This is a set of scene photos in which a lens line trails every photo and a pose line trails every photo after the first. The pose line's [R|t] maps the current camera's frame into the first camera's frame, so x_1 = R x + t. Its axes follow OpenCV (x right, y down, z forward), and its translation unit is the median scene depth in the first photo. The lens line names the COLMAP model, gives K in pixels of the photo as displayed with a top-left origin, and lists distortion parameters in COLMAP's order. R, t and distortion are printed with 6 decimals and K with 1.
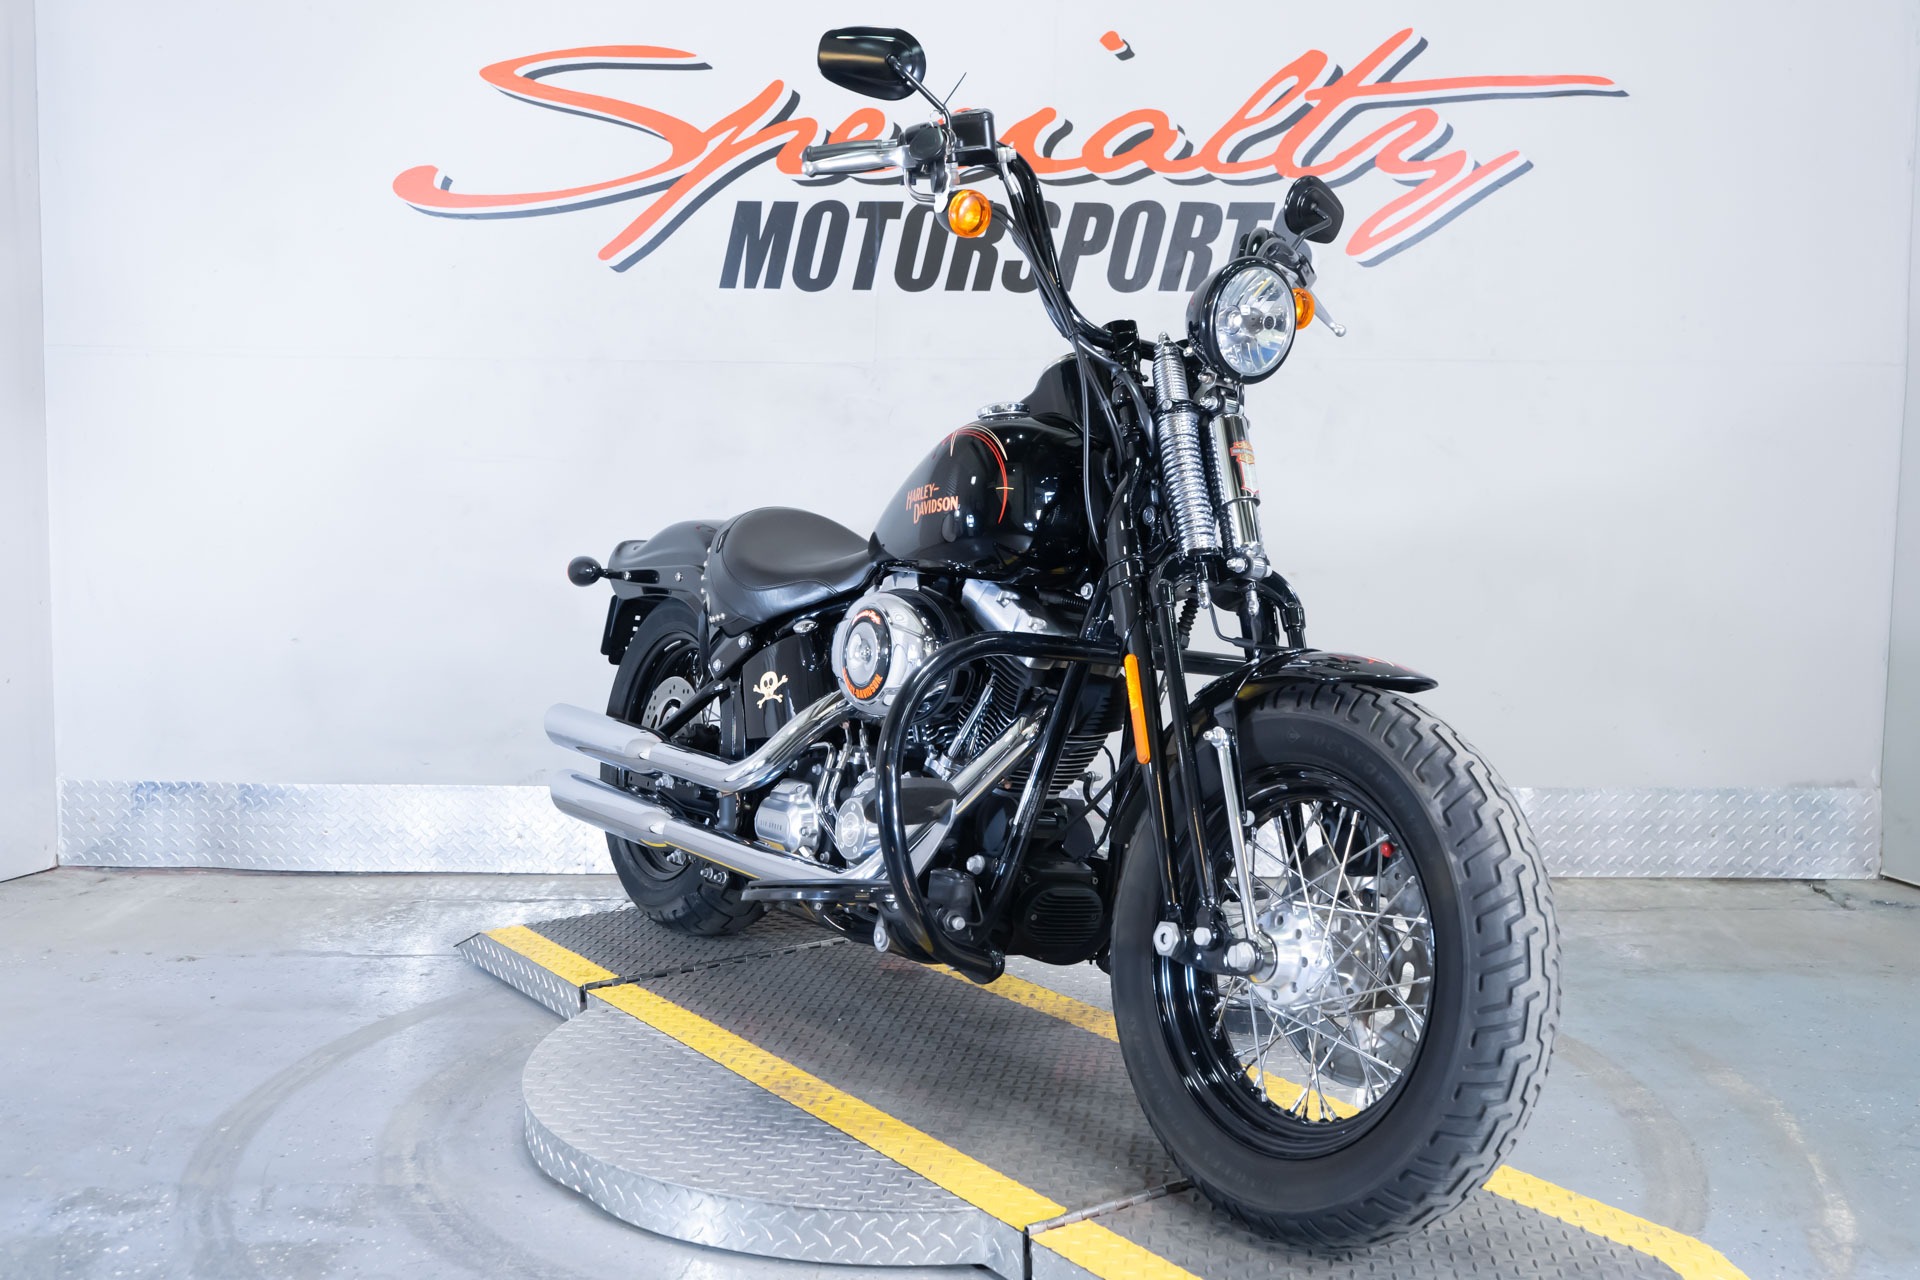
lens RADIAL K [[1914.0, 0, 960.0], [0, 1914.0, 640.0], [0, 0, 1]] dist [0.012430, -0.010486]
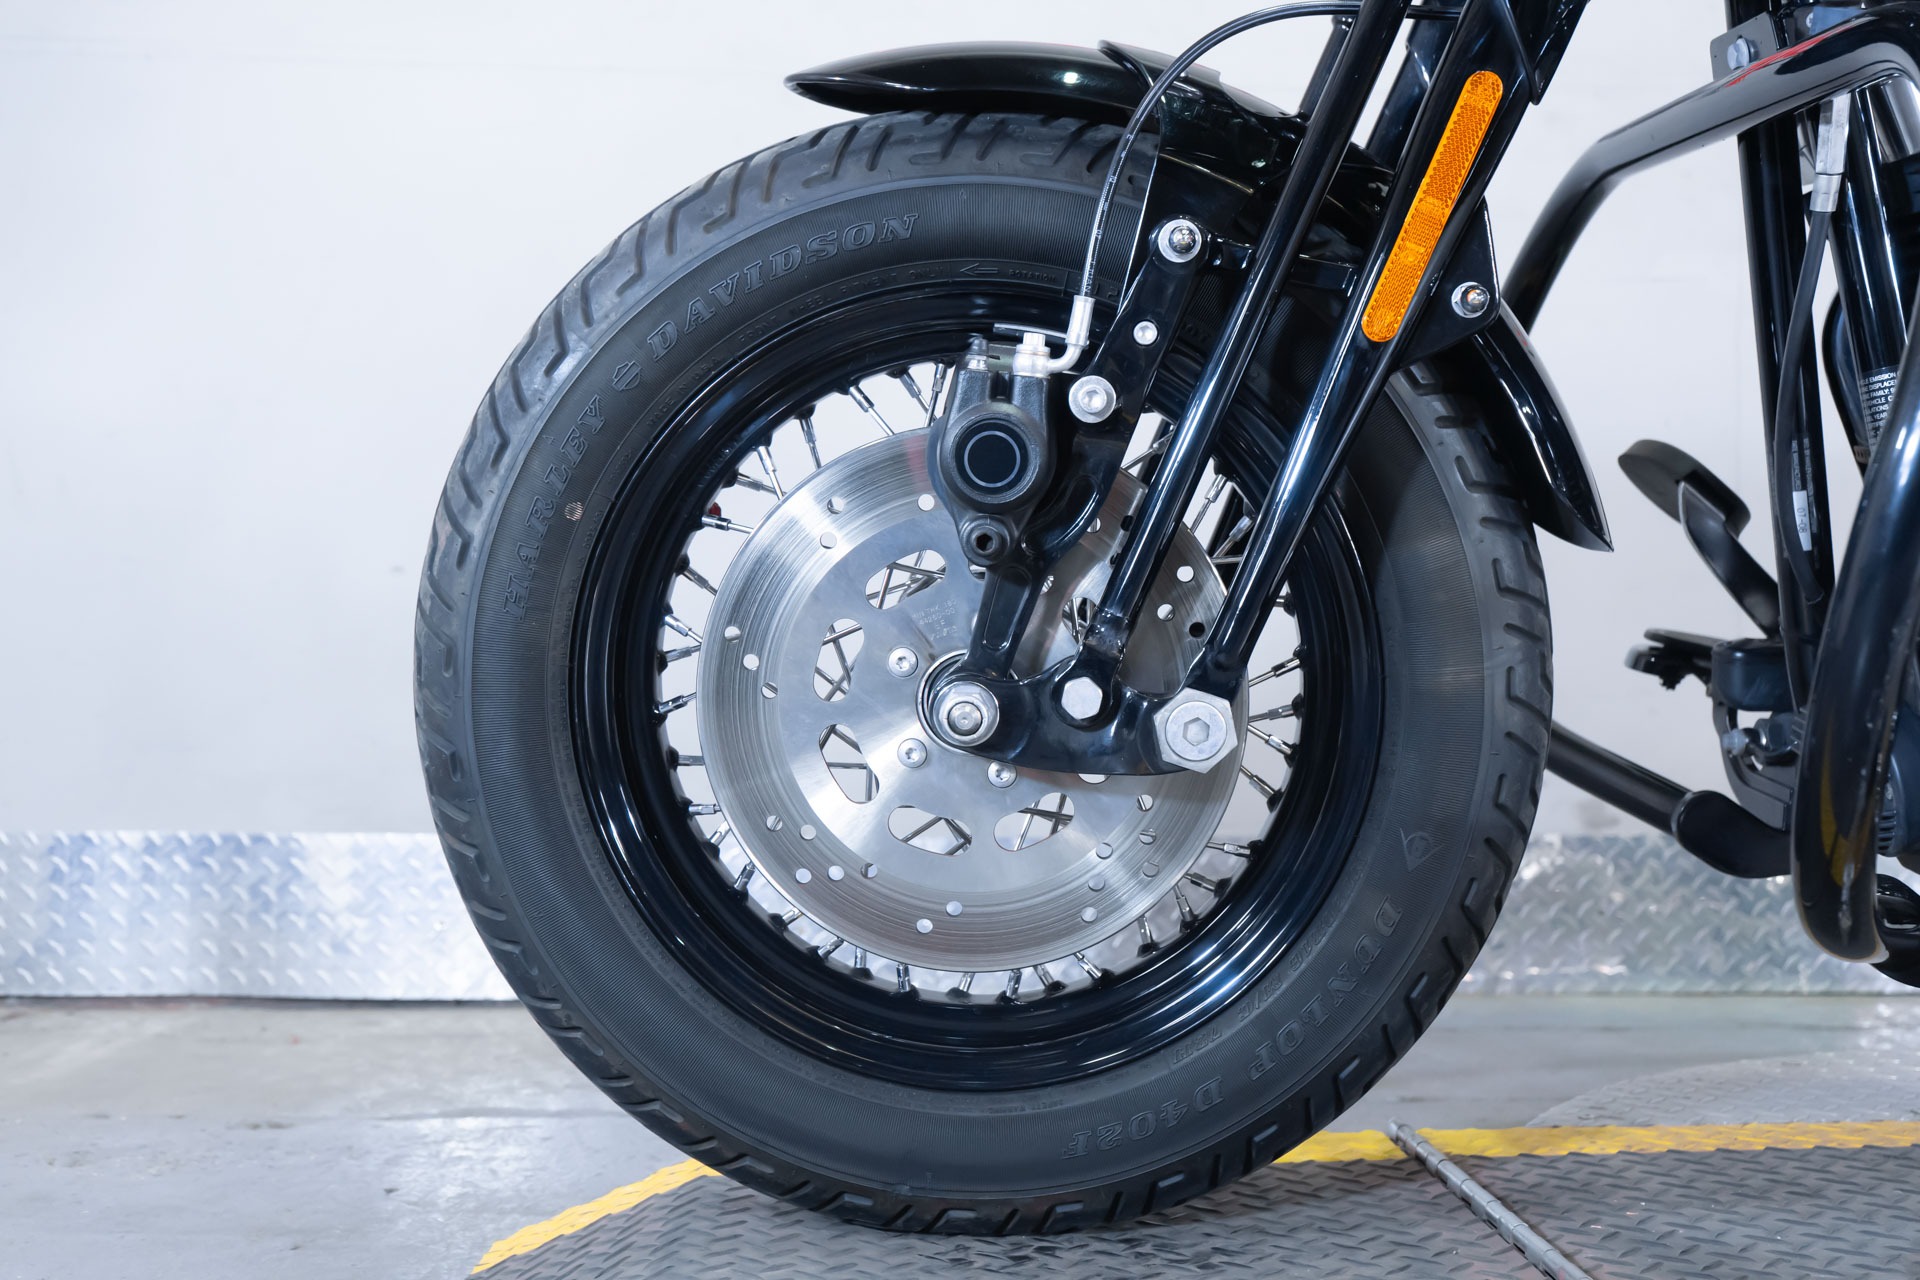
lens RADIAL K [[2063.9, 0, 960.0], [0, 2063.9, 640.0], [0, 0, 1]] dist [0.009945, 0.030355]
pose [[0.996205, 0.007763, 0.086692, -0.248235], [0.003766, 0.991237, -0.132040, 0.103080], [-0.086957, 0.131865, 0.987446, 0.421653]]
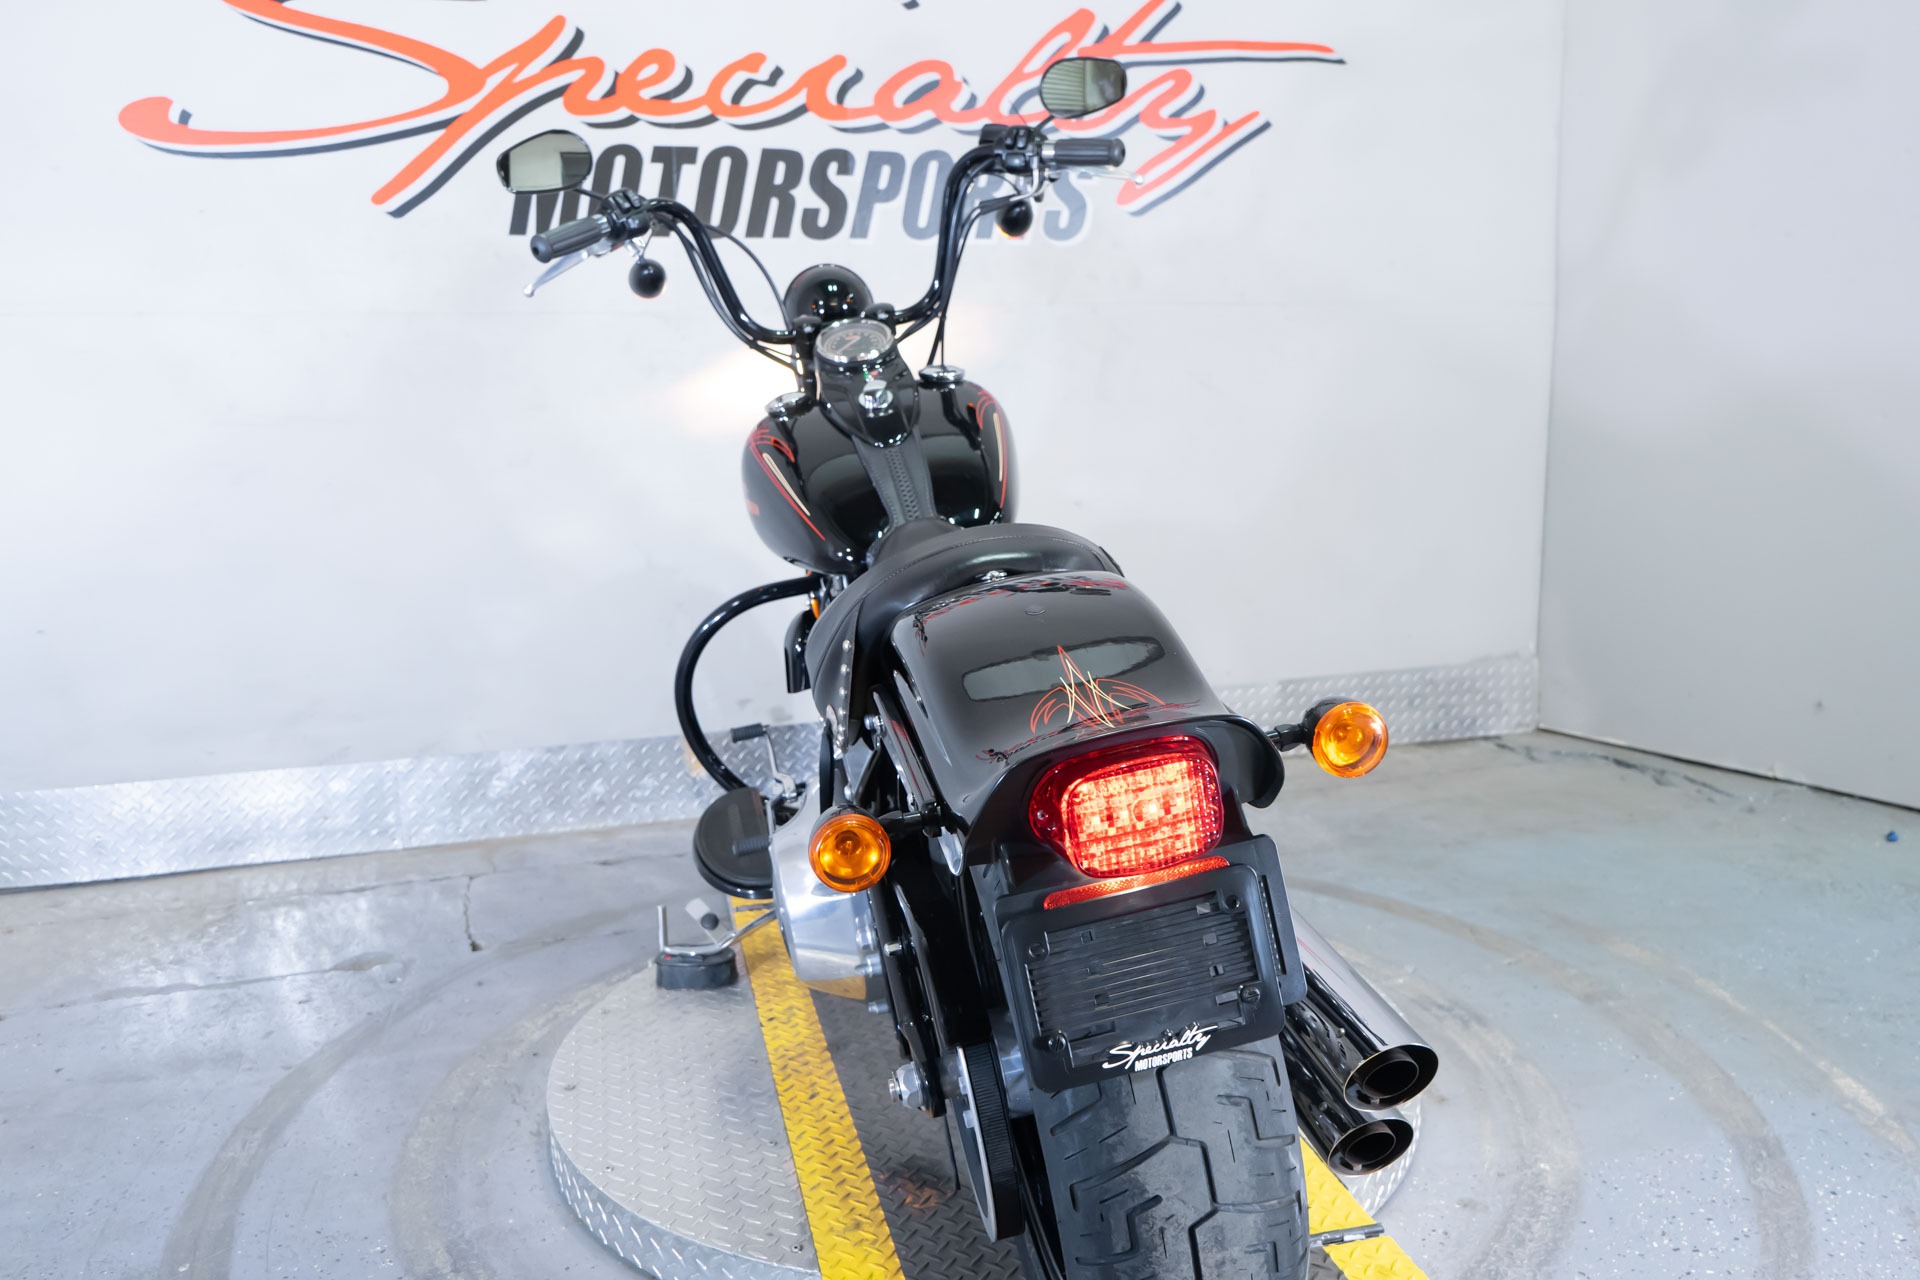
lens RADIAL K [[1544.7, 0, 960.0], [0, 1544.7, 640.0], [0, 0, 1]] dist [-0.013764, 0.020167]
pose [[0.950146, -0.077098, 0.302122, -0.162517], [0.054717, 0.995140, 0.081867, -0.033446], [-0.306966, -0.061254, 0.949747, 0.187752]]
